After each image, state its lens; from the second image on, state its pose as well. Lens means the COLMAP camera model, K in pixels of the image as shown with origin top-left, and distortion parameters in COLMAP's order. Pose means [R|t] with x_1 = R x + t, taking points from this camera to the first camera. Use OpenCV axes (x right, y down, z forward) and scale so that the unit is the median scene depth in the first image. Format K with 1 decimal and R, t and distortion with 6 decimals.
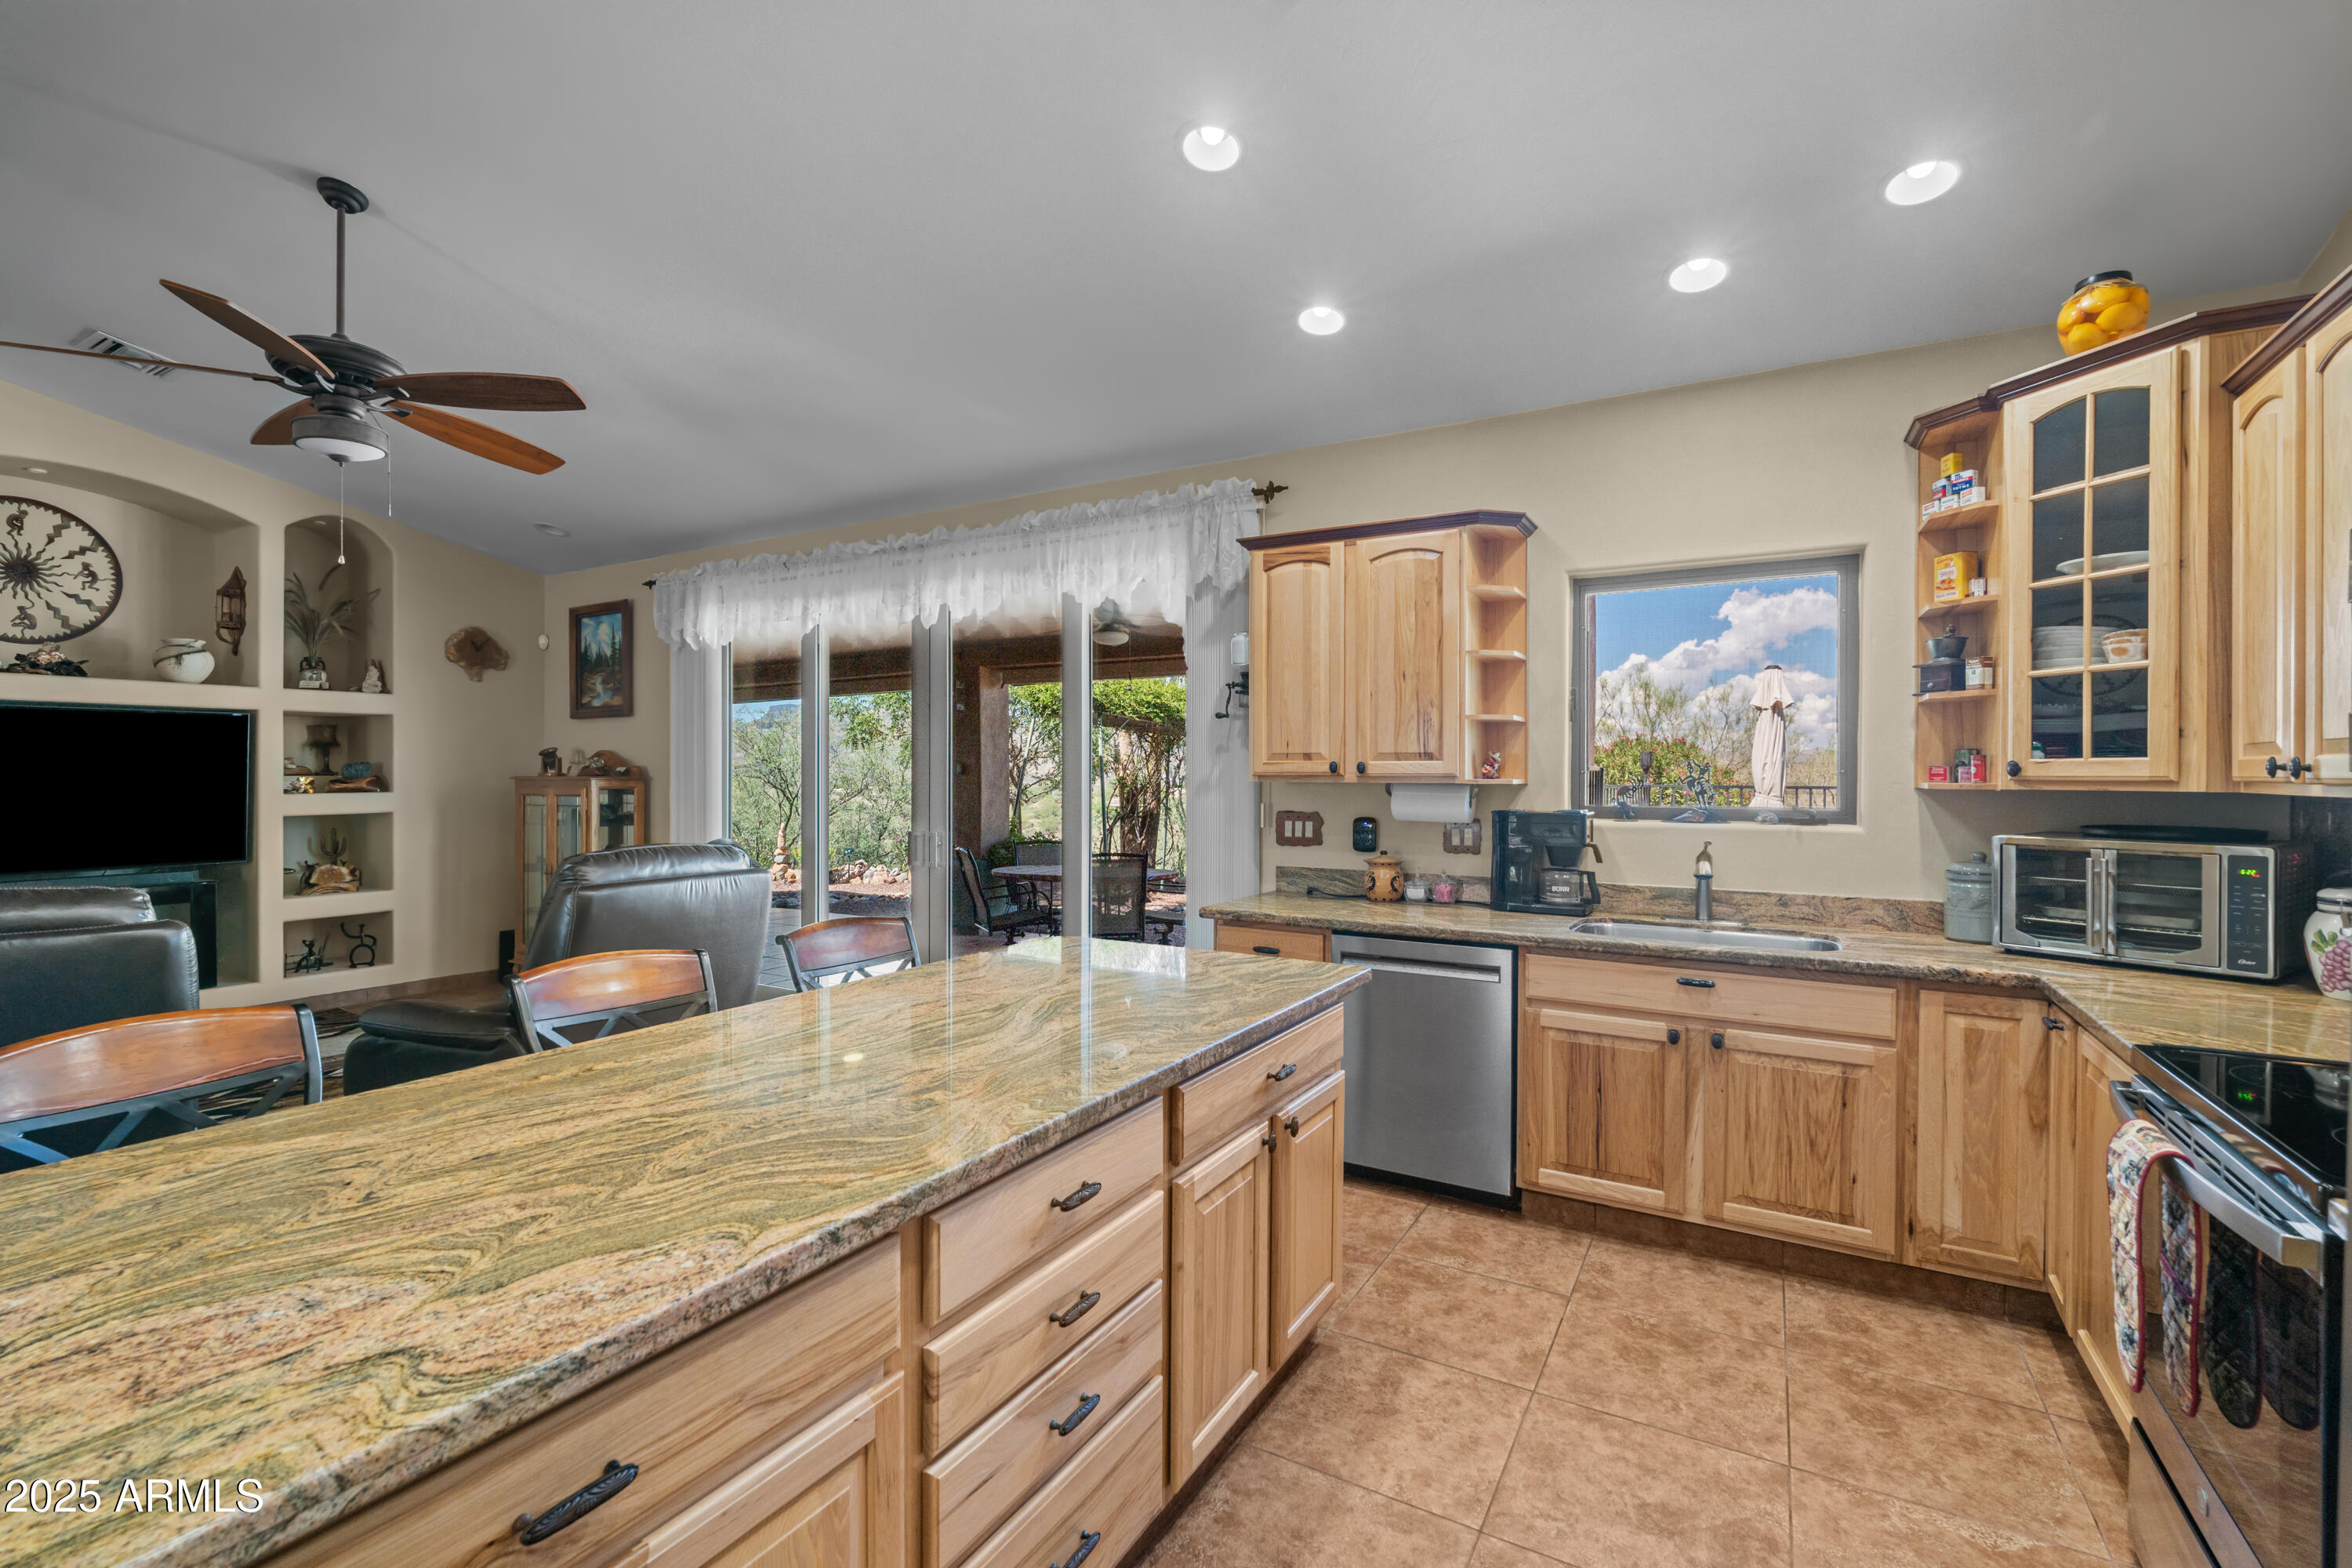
lens RADIAL K [[1028.2, 0, 1164.1], [0, 1028.2, 788.6], [0, 0, 1]] dist [-0.003014, -0.000475]
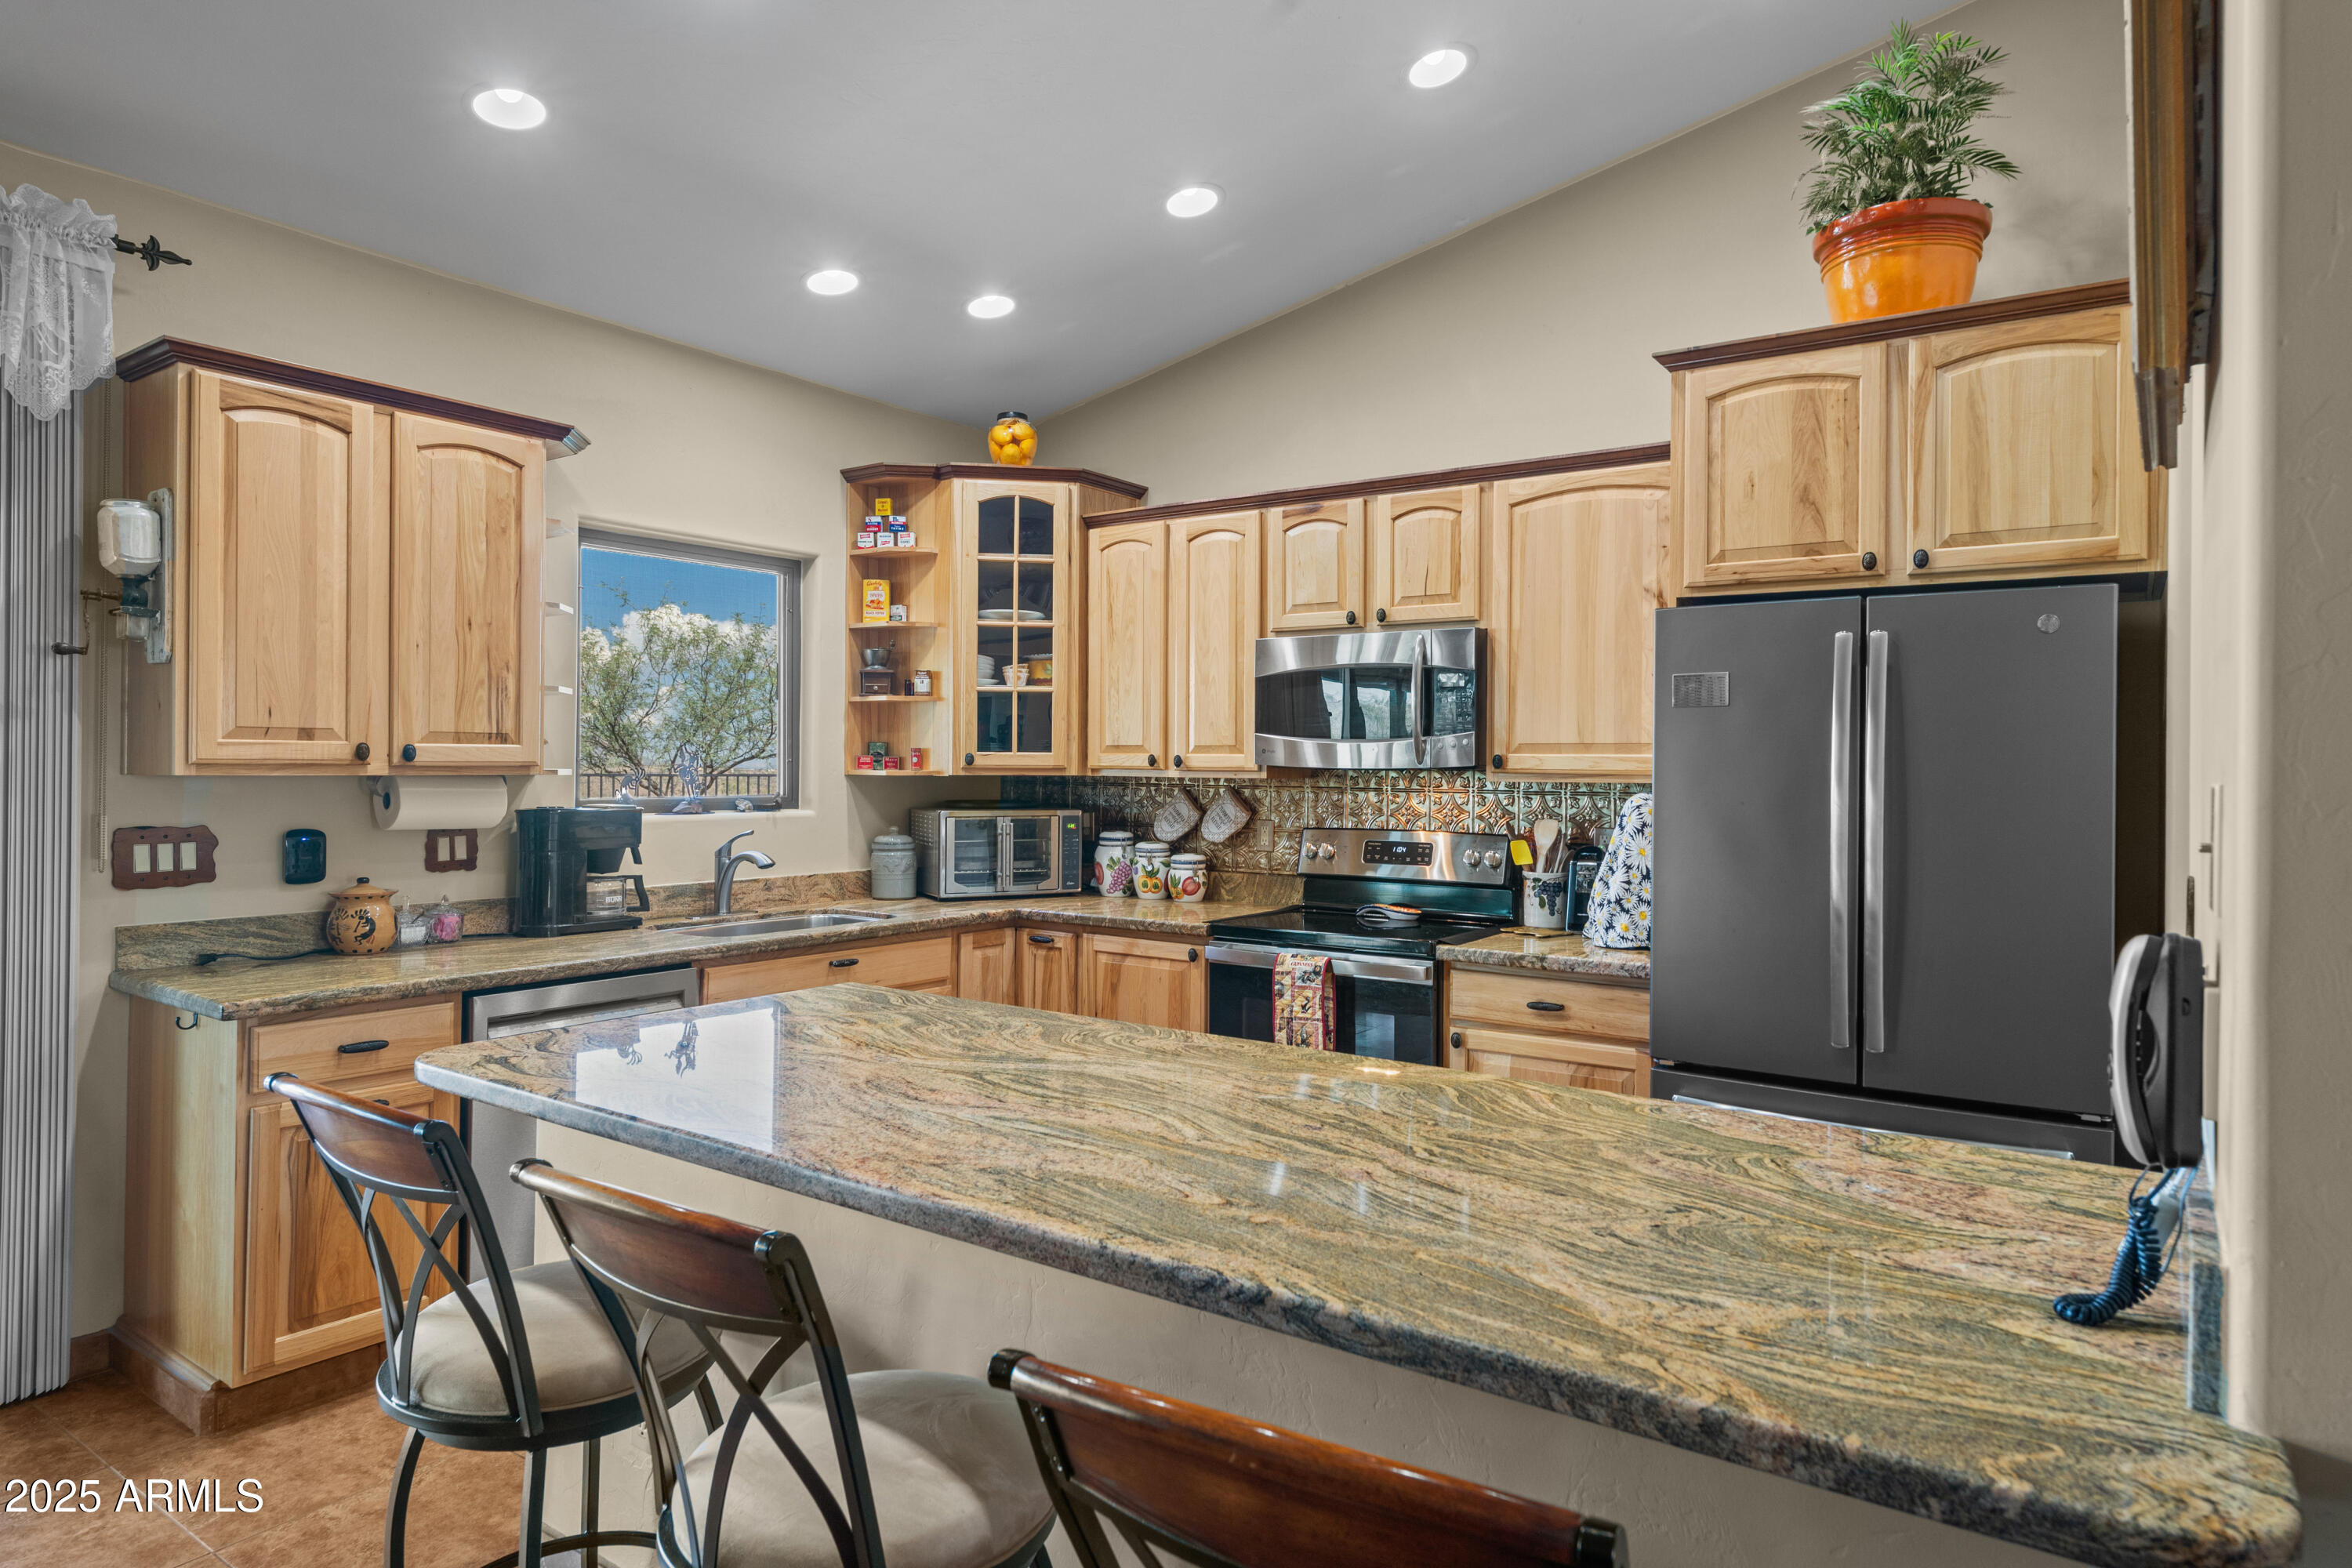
lens RADIAL K [[1381.5, 0, 1171.7], [0, 1381.5, 763.9], [0, 0, 1]] dist [-0.000385, 0.001536]
pose [[0.077269, -0.002544, 0.997007, -1.004354], [0.009104, 0.999957, 0.001845, -0.015221], [-0.996969, 0.008935, 0.077288, 0.651306]]
